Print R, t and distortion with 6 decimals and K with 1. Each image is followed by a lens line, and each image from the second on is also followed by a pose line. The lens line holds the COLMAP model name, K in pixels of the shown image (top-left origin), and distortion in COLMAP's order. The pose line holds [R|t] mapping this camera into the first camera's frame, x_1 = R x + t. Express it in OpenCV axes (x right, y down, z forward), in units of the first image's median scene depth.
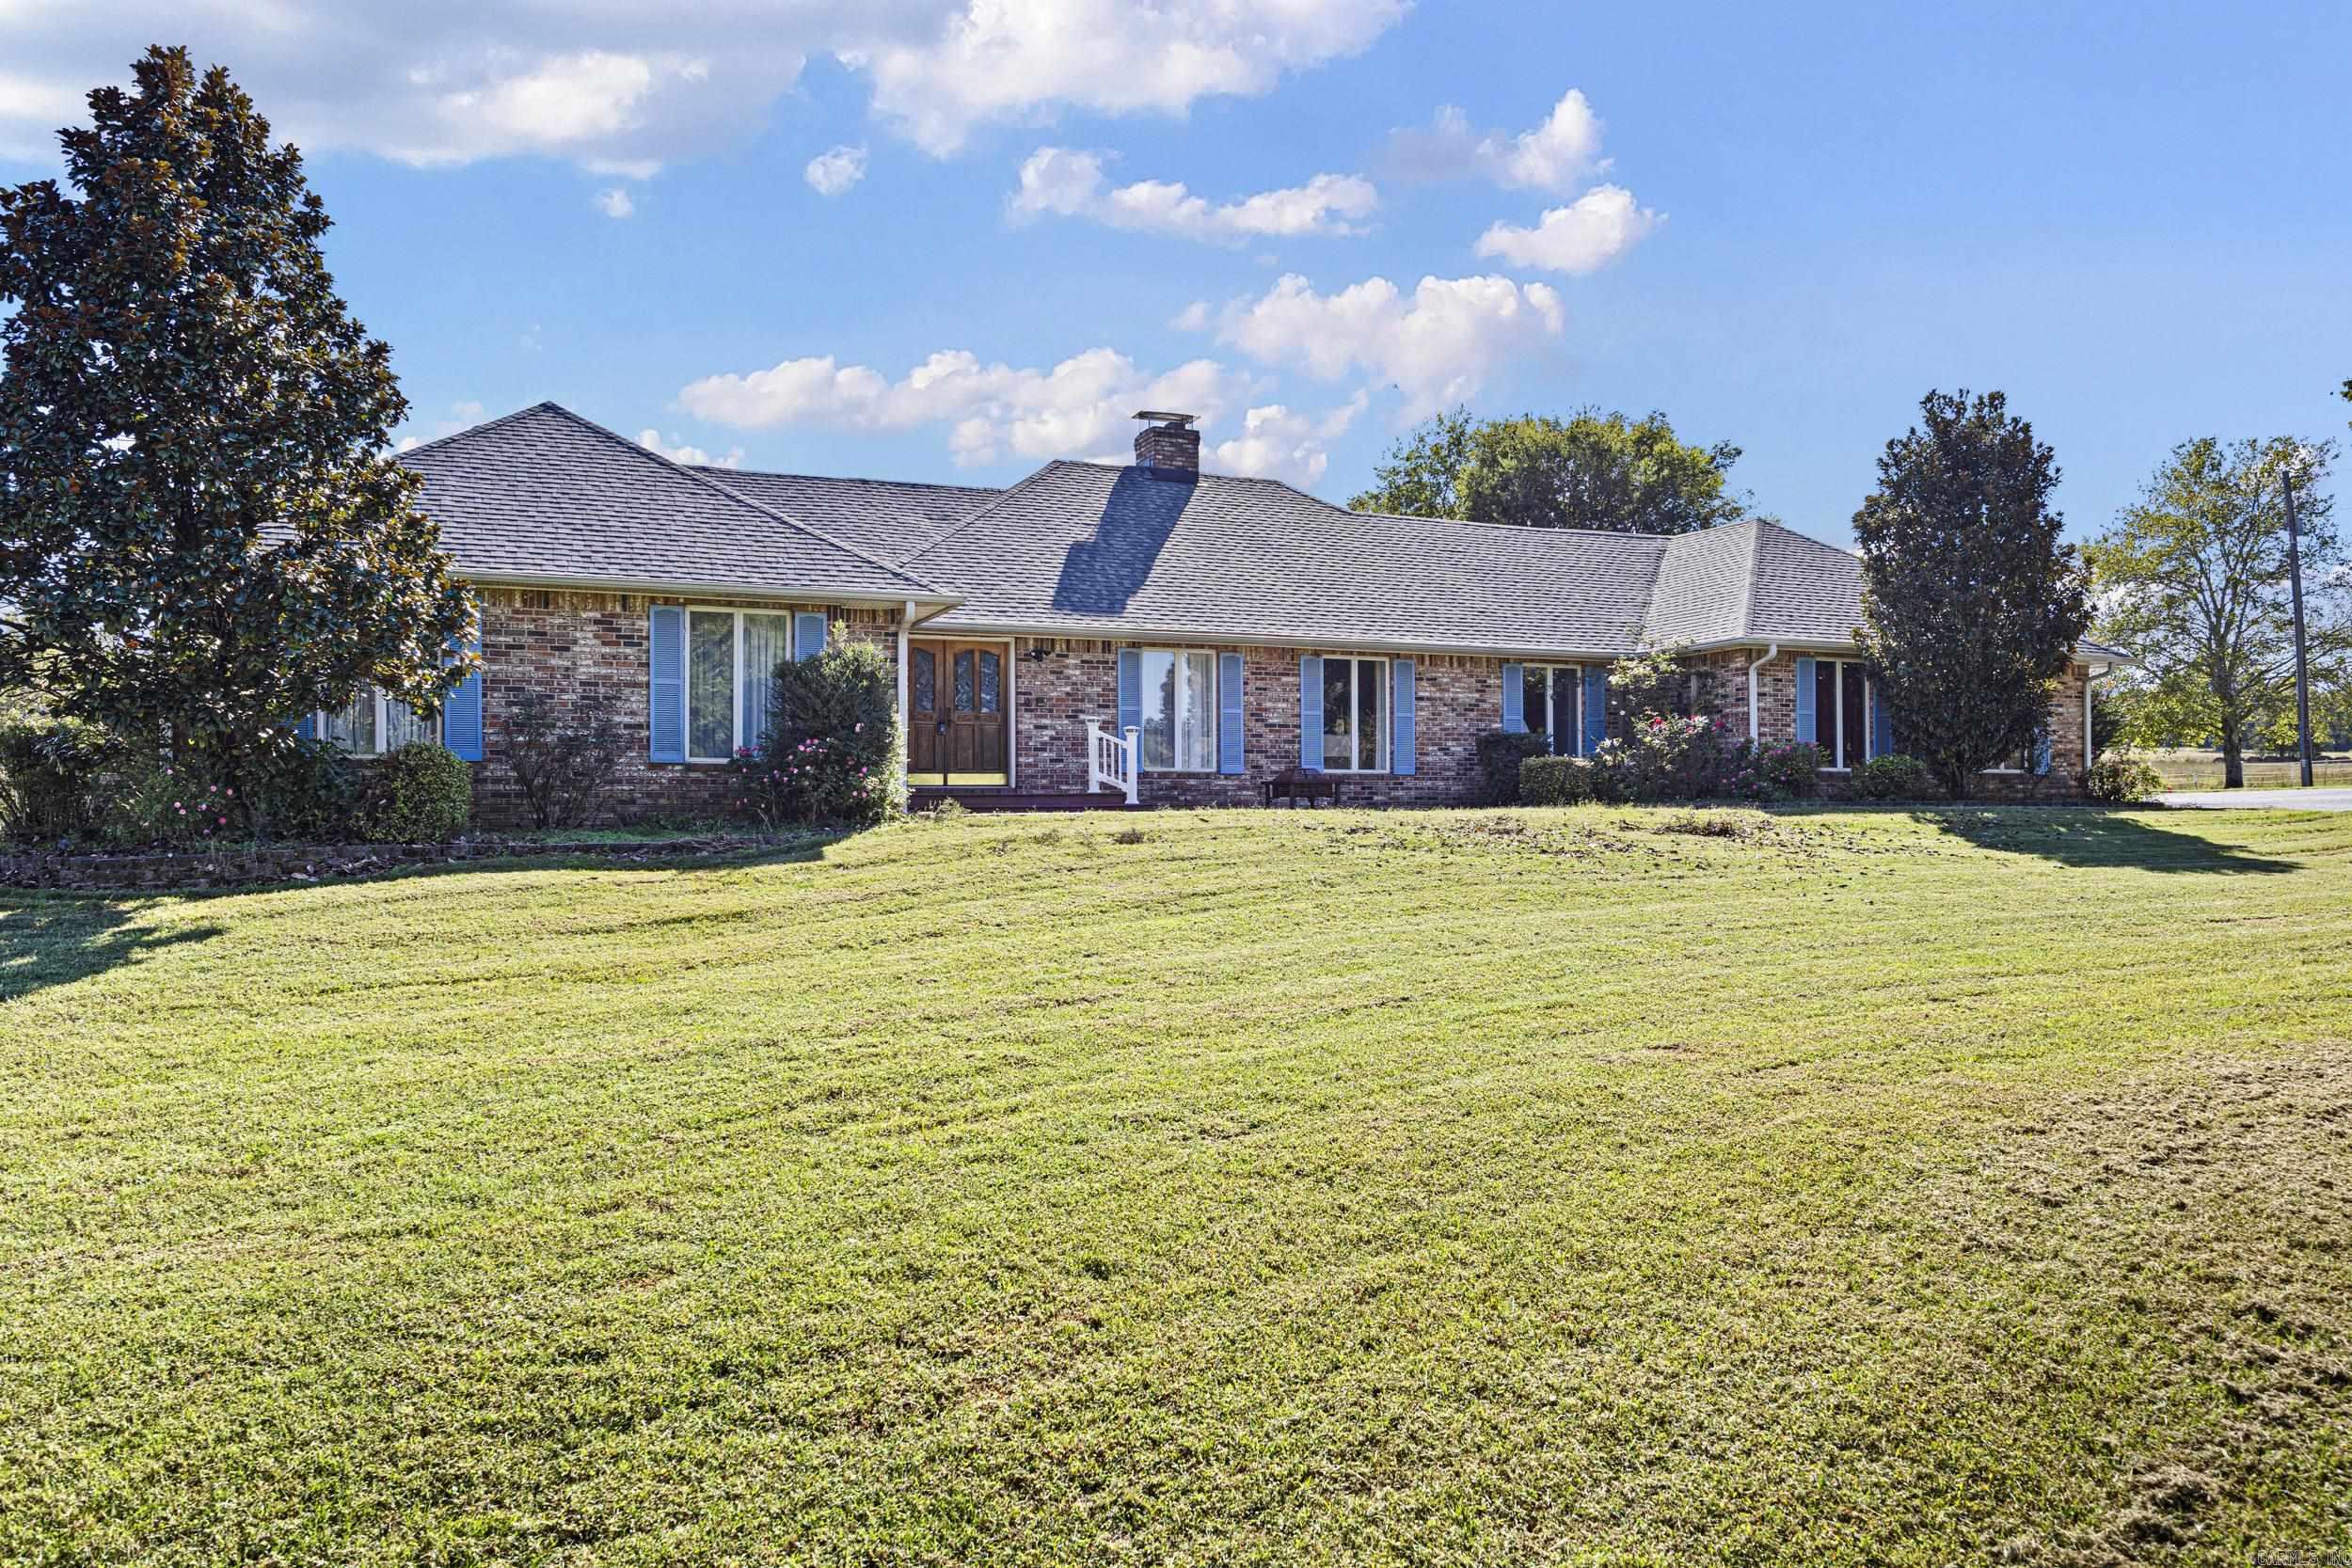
lens RADIAL K [[1697.0, 0, 1176.0], [0, 1697.0, 784.0], [0, 0, 1]] dist [0.002838, -0.002946]
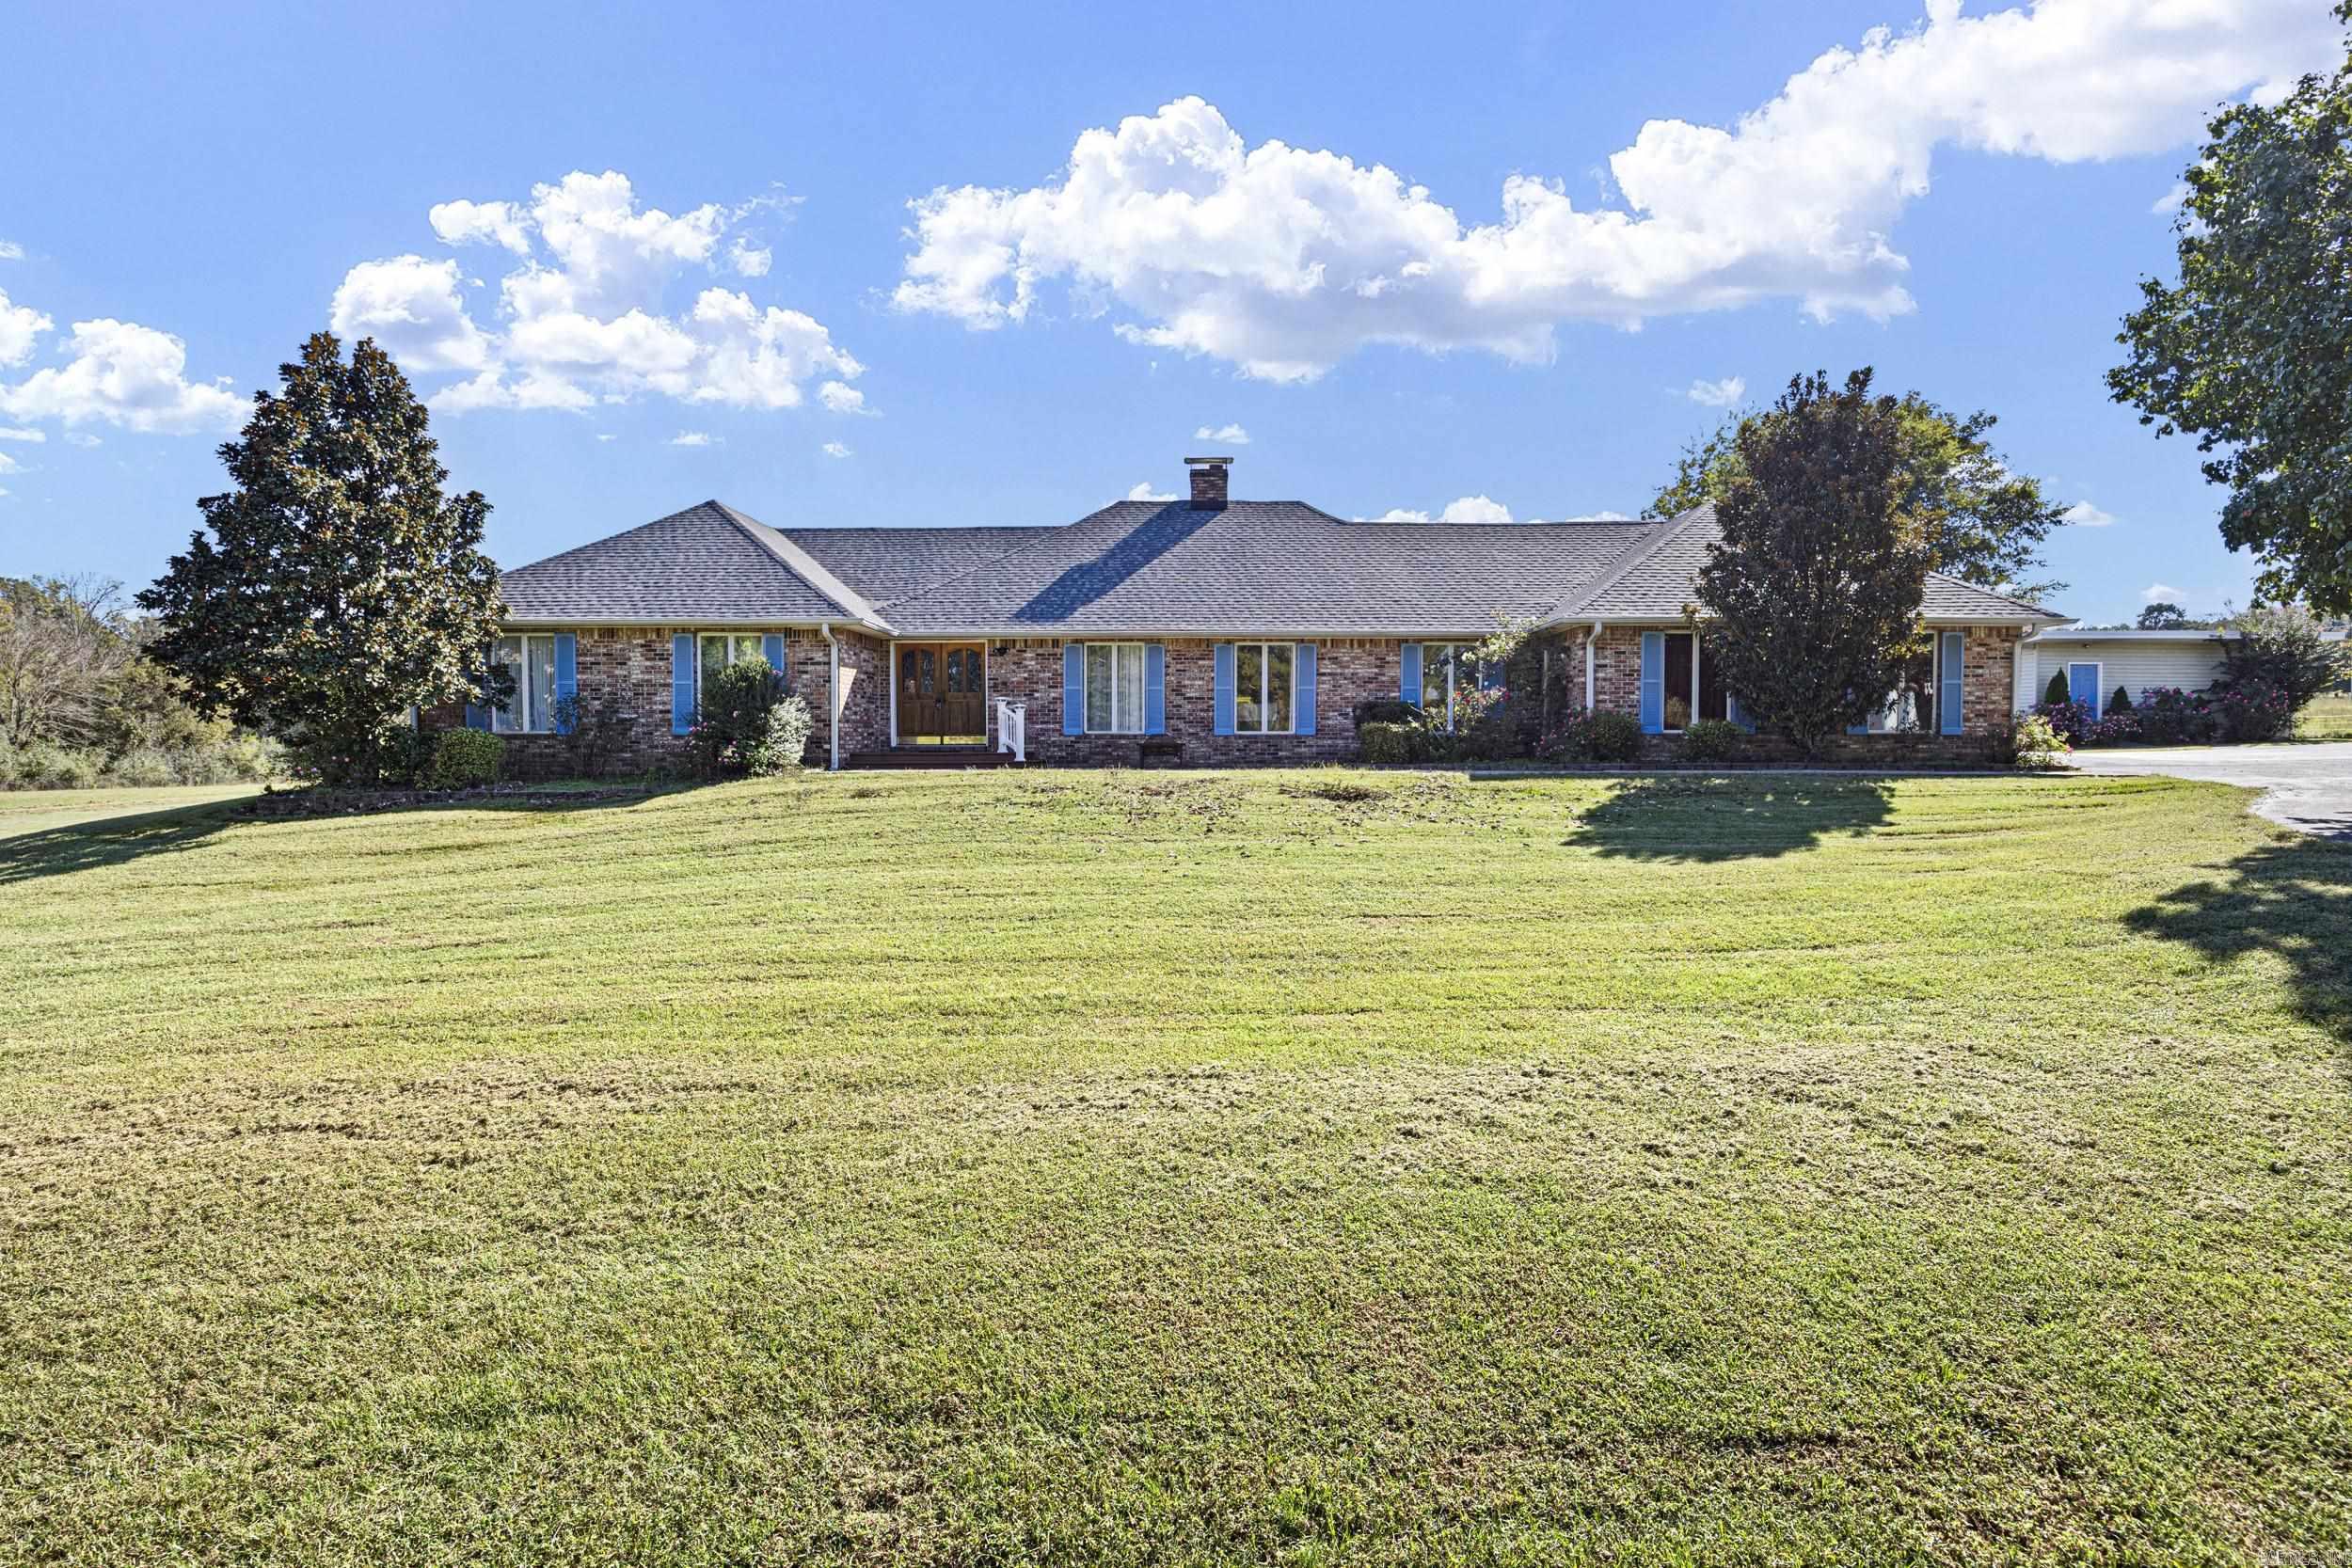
lens RADIAL K [[1211.8, 0, 1176.0], [0, 1211.8, 747.3], [0, 0, 1]] dist [-0.003342, 0.000027]
pose [[0.901882, 0.009363, -0.431881, 0.454336], [0.004613, 0.999499, 0.031302, -0.026094], [0.431958, -0.030223, 0.901387, 0.149153]]
